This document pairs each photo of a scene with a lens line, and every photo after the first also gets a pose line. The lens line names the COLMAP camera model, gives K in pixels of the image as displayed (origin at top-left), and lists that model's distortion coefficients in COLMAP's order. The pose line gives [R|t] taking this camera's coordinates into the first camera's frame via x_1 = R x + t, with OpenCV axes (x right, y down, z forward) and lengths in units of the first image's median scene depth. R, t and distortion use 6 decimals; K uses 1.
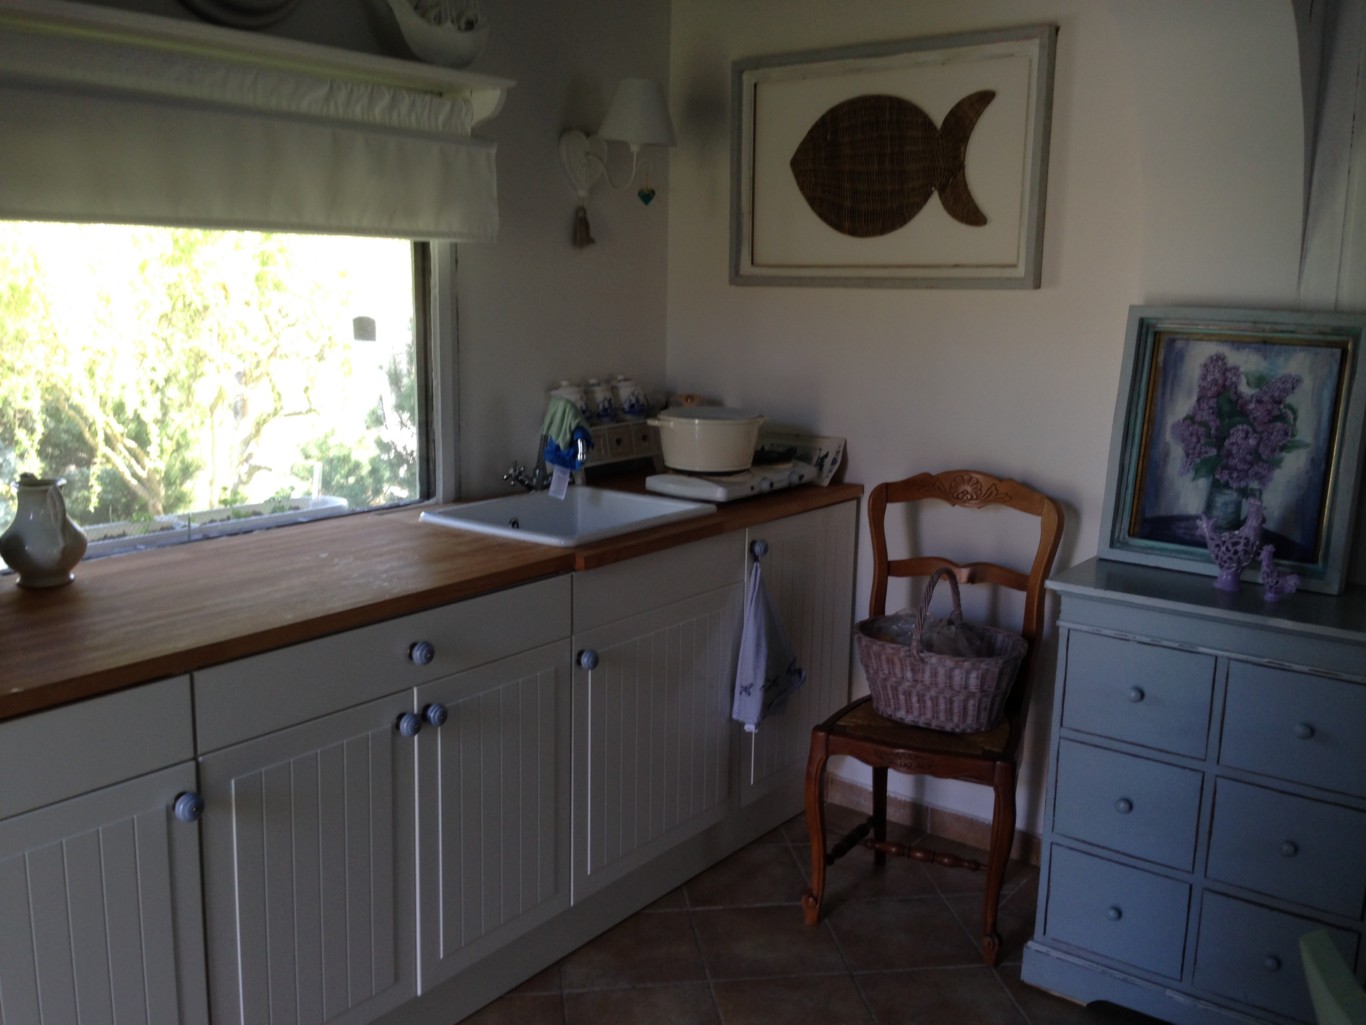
lens RADIAL K [[1256.6, 0, 691.7], [0, 1256.6, 515.1], [0, 0, 1]] dist [0.052102, 0.000000]
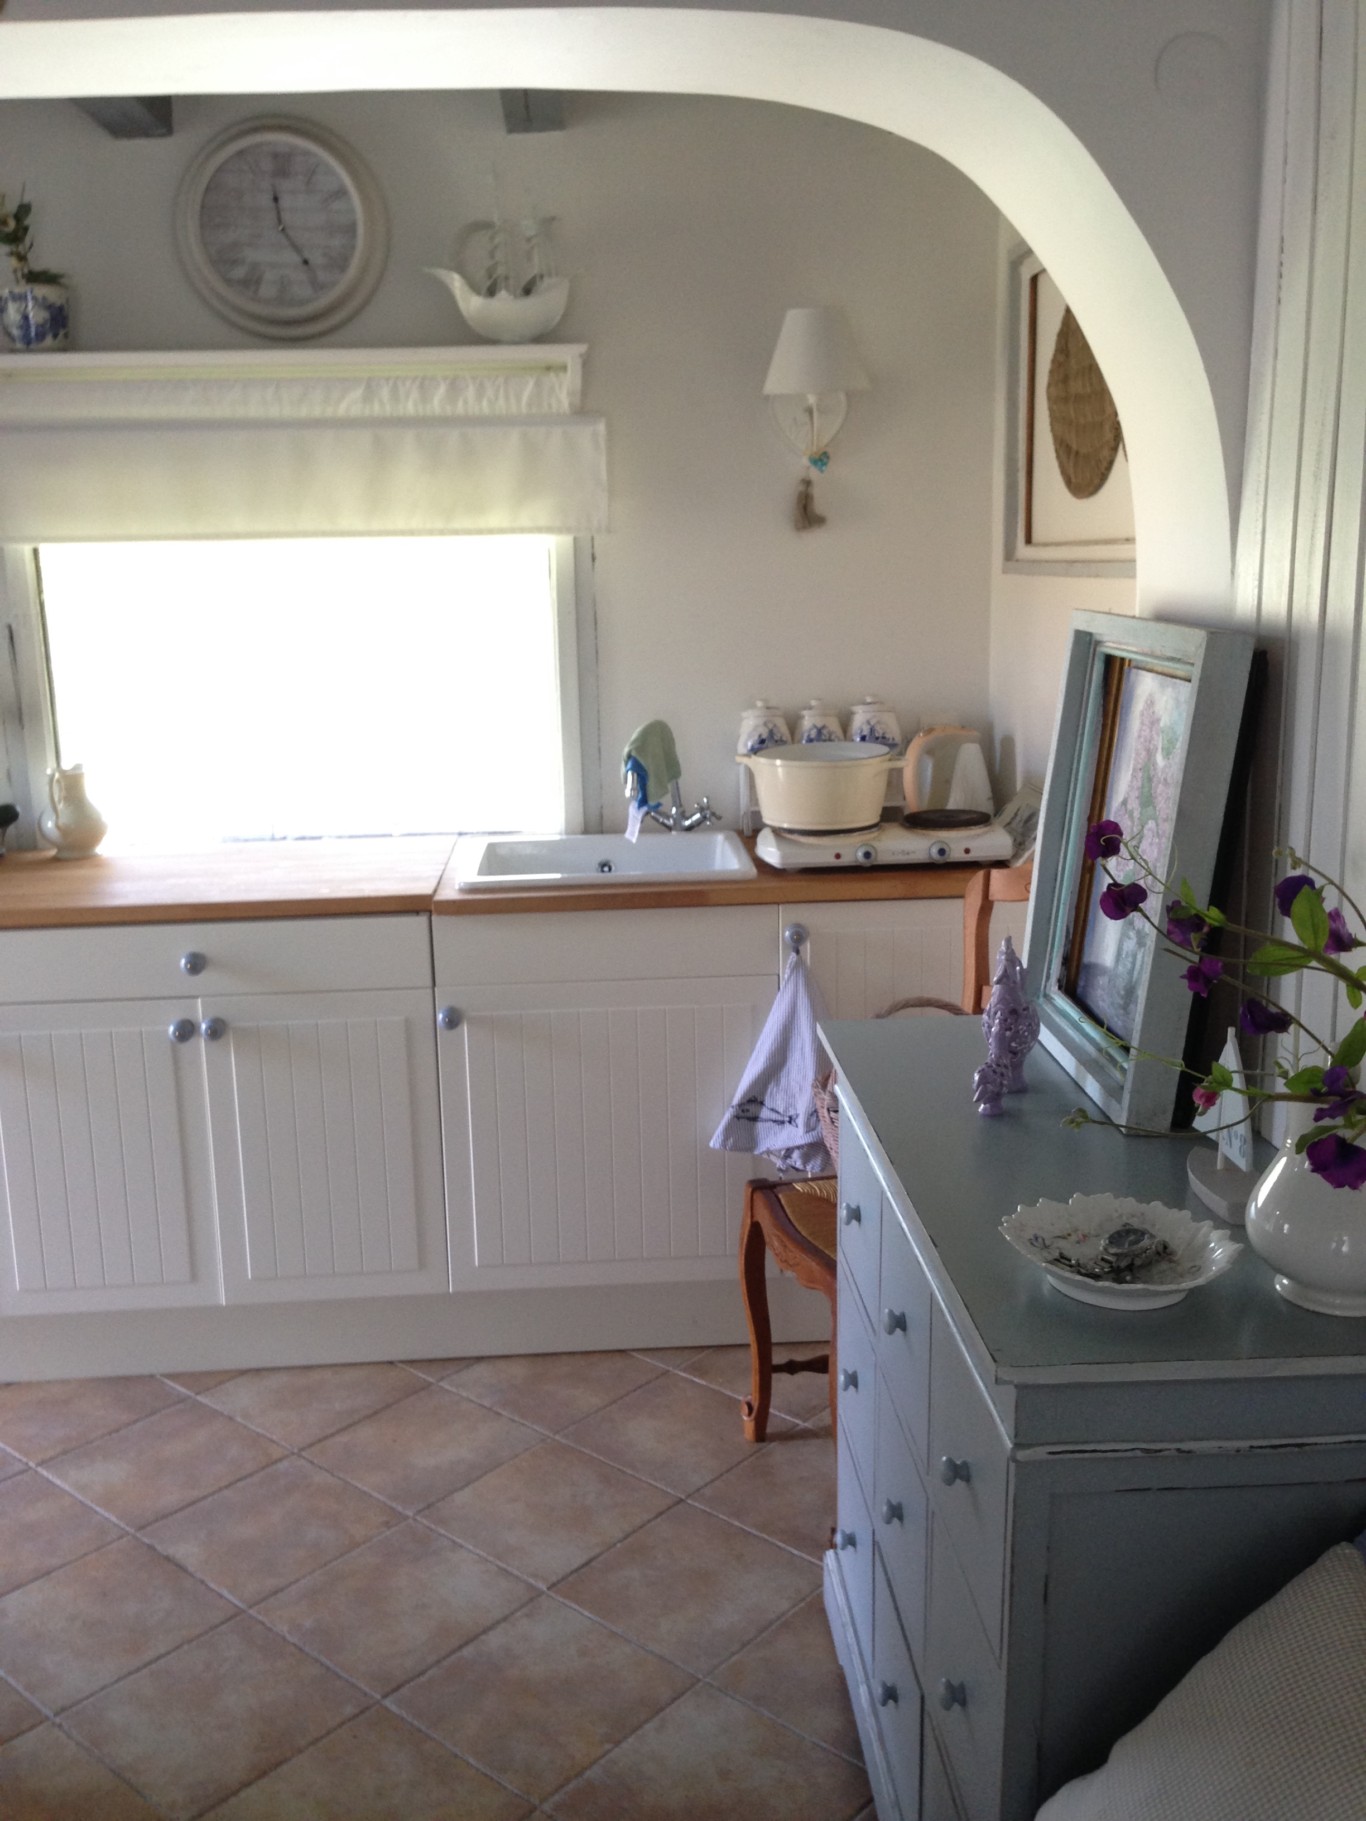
lens RADIAL K [[1675.2, 0, 667.4], [0, 1675.2, 917.5], [0, 0, 1]] dist [0.052102, 0.000000]
pose [[0.643371, 0.135614, -0.753447, 0.843848], [-0.110119, 0.990344, 0.084222, -0.067101], [0.757593, 0.028783, 0.652092, 0.332553]]
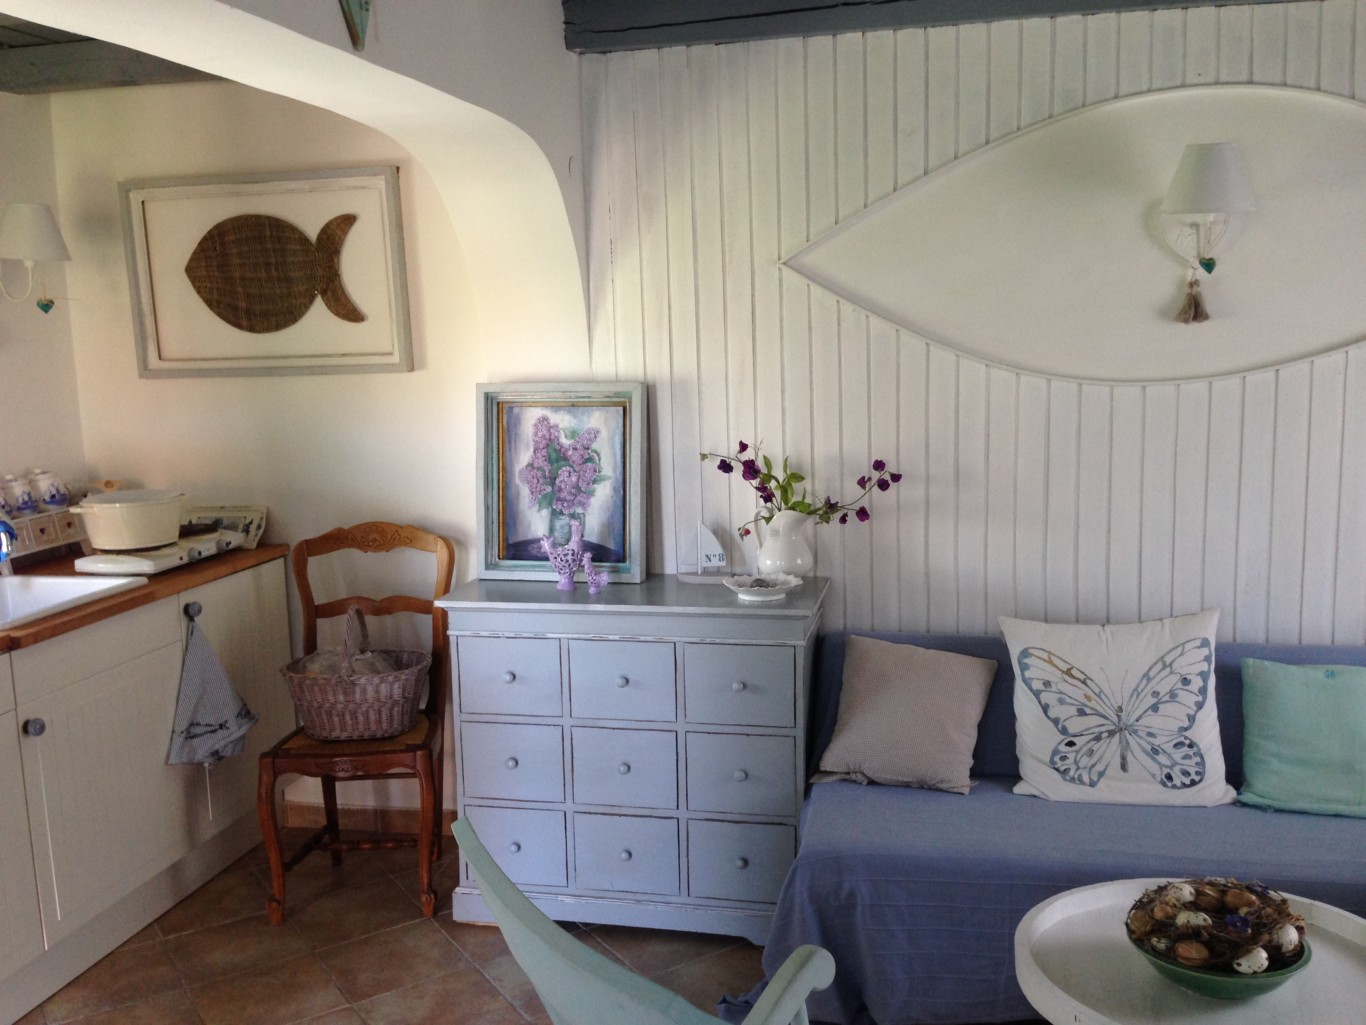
lens RADIAL K [[1256.6, 0, 686.3], [0, 1256.6, 512.8], [0, 0, 1]] dist [0.052102, 0.000000]
pose [[0.910828, -0.106365, 0.398846, 0.012154], [0.122914, 0.992287, -0.016067, 0.013979], [-0.394061, 0.063658, 0.916877, -0.264088]]
